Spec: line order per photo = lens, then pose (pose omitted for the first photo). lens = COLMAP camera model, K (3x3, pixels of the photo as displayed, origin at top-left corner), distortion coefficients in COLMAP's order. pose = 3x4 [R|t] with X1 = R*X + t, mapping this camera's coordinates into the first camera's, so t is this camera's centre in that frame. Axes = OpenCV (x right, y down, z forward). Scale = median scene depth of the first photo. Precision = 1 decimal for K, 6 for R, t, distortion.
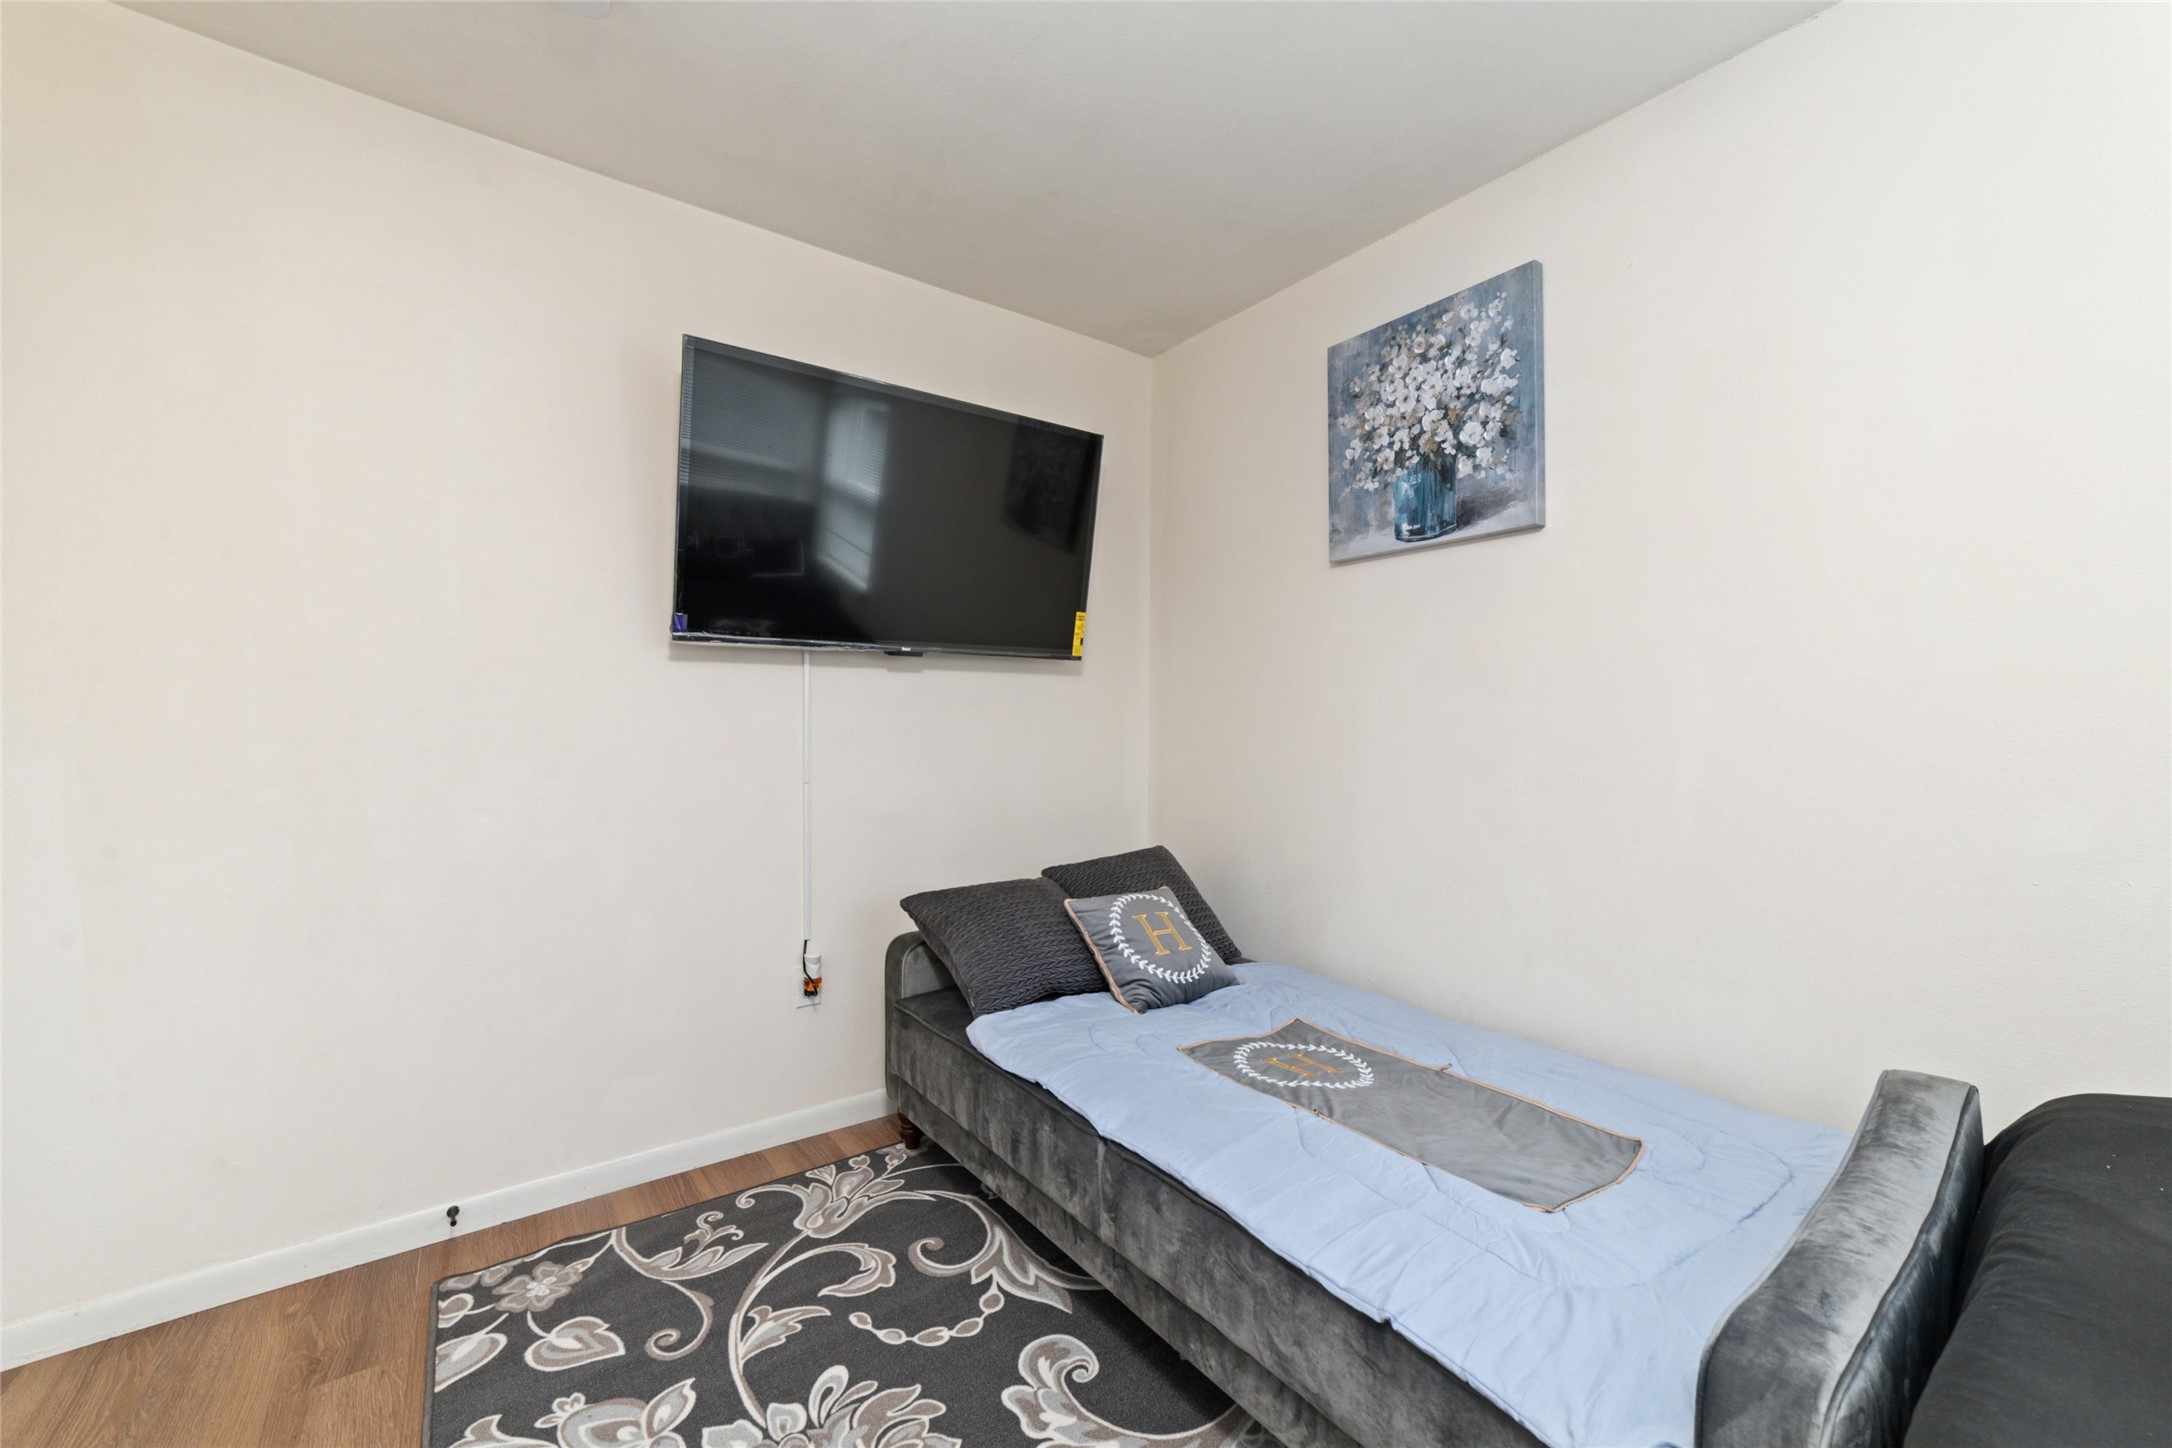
lens RADIAL K [[843.7, 0, 1130.8], [0, 843.7, 722.7], [0, 0, 1]] dist [-0.022739, 0.000265]
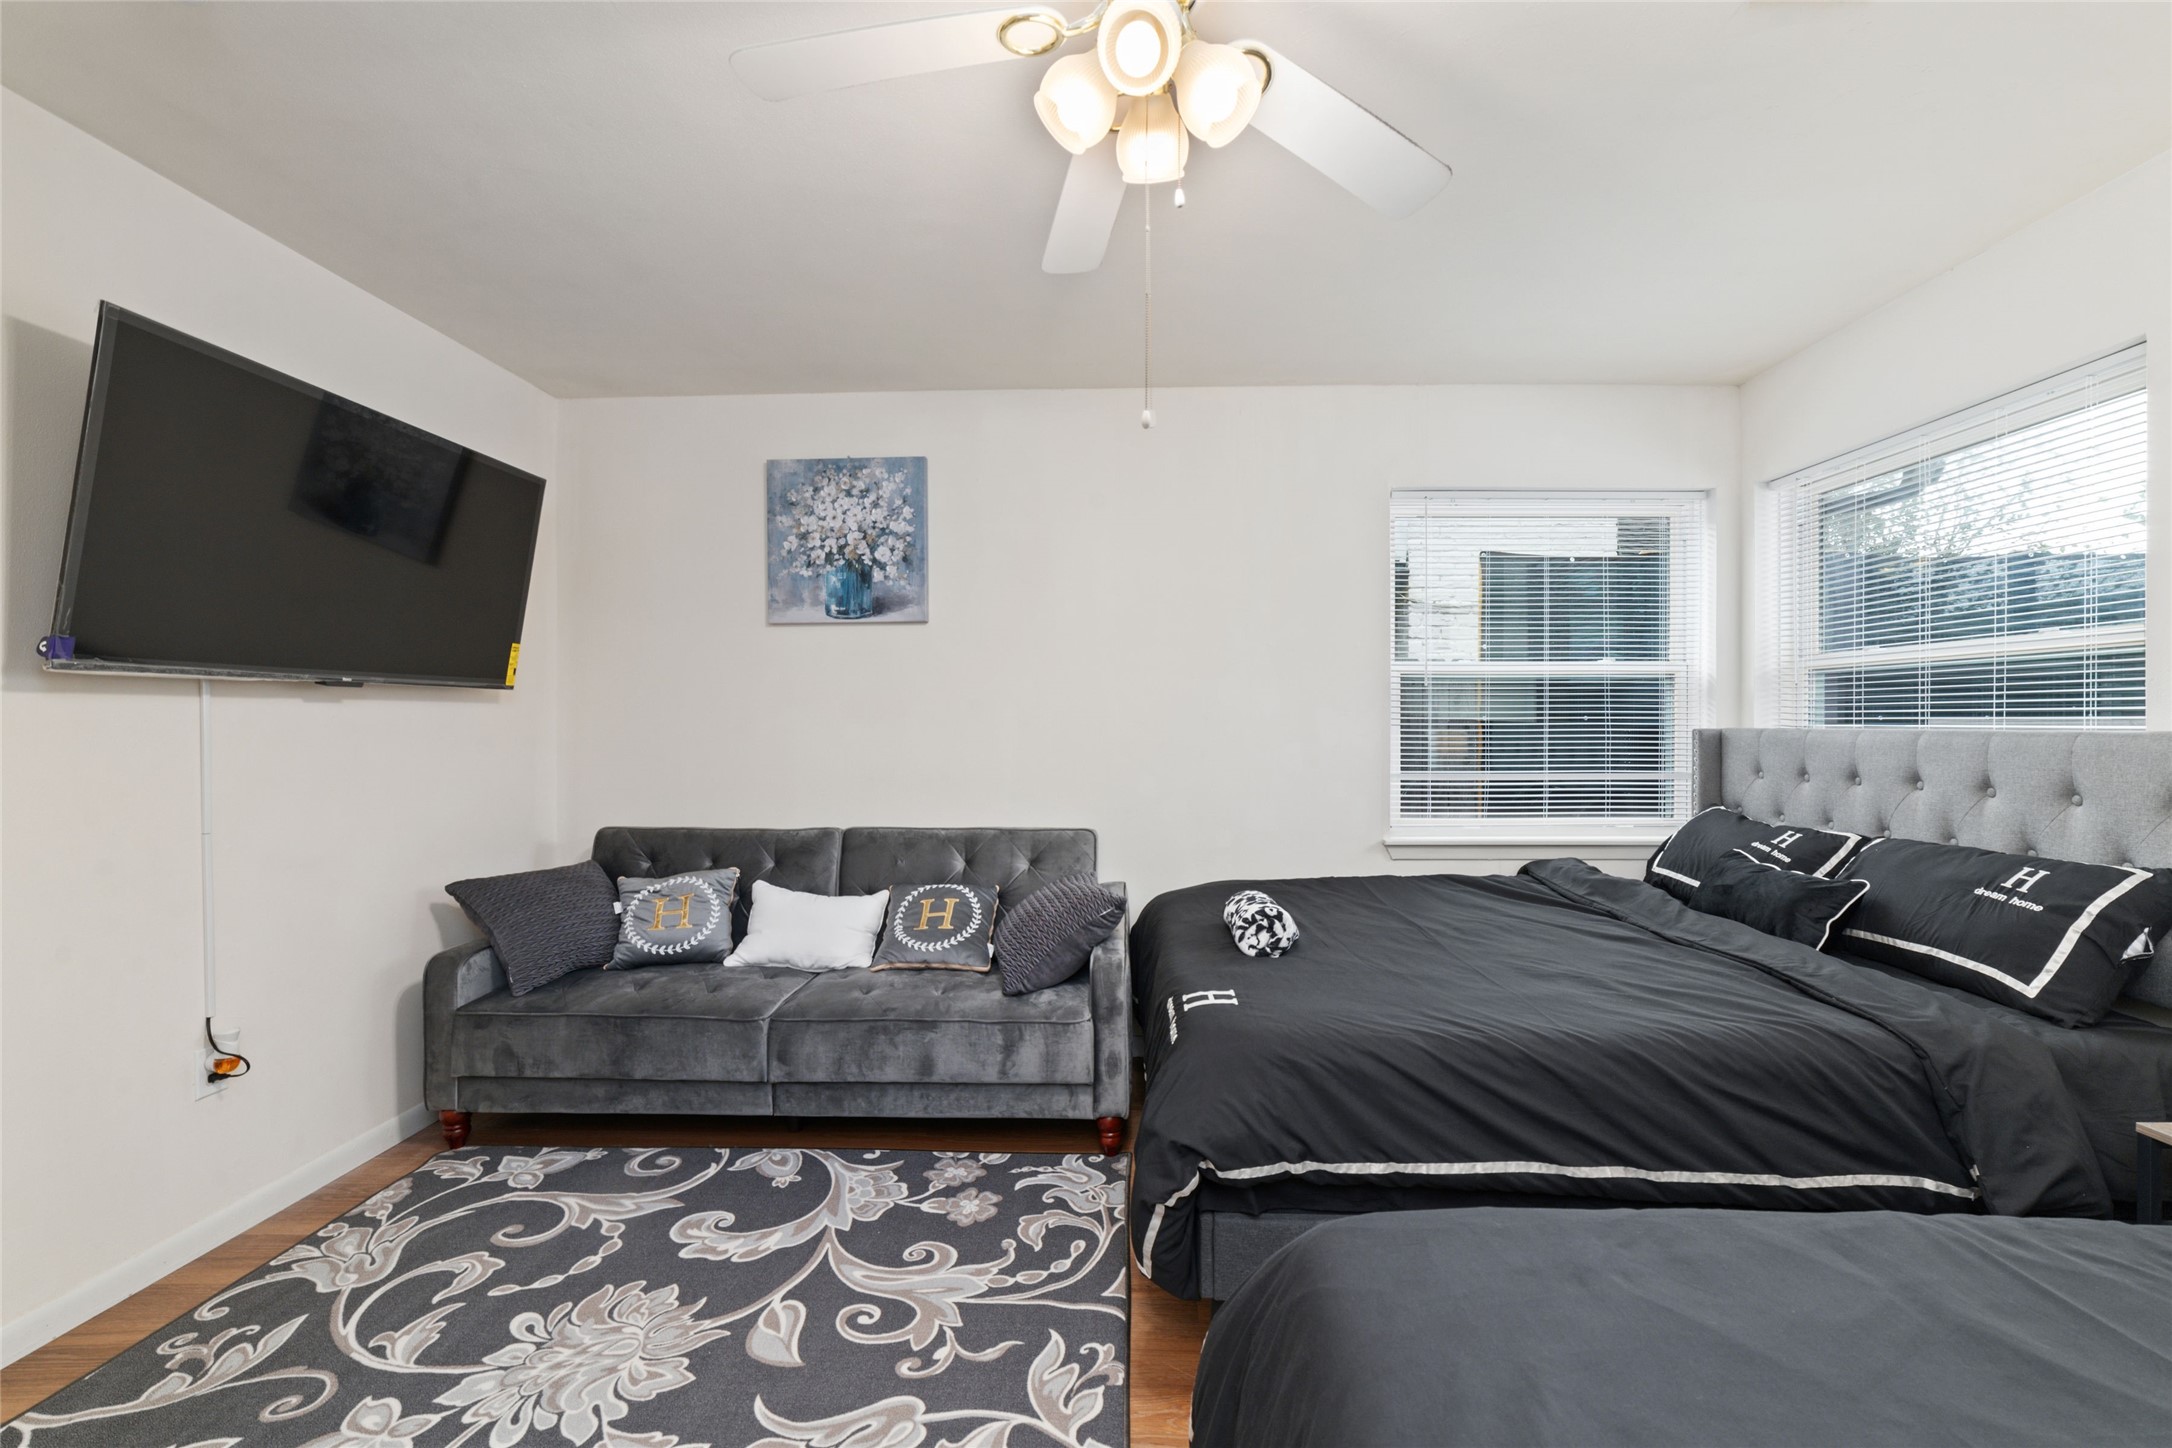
lens RADIAL K [[883.3, 0, 1070.8], [0, 883.3, 722.2], [0, 0, 1]] dist [0.000524, 0.010503]
pose [[0.657702, -0.008442, 0.753231, -0.557451], [0.009100, 0.999953, 0.003262, -0.041047], [-0.753223, 0.004709, 0.657748, -0.297154]]
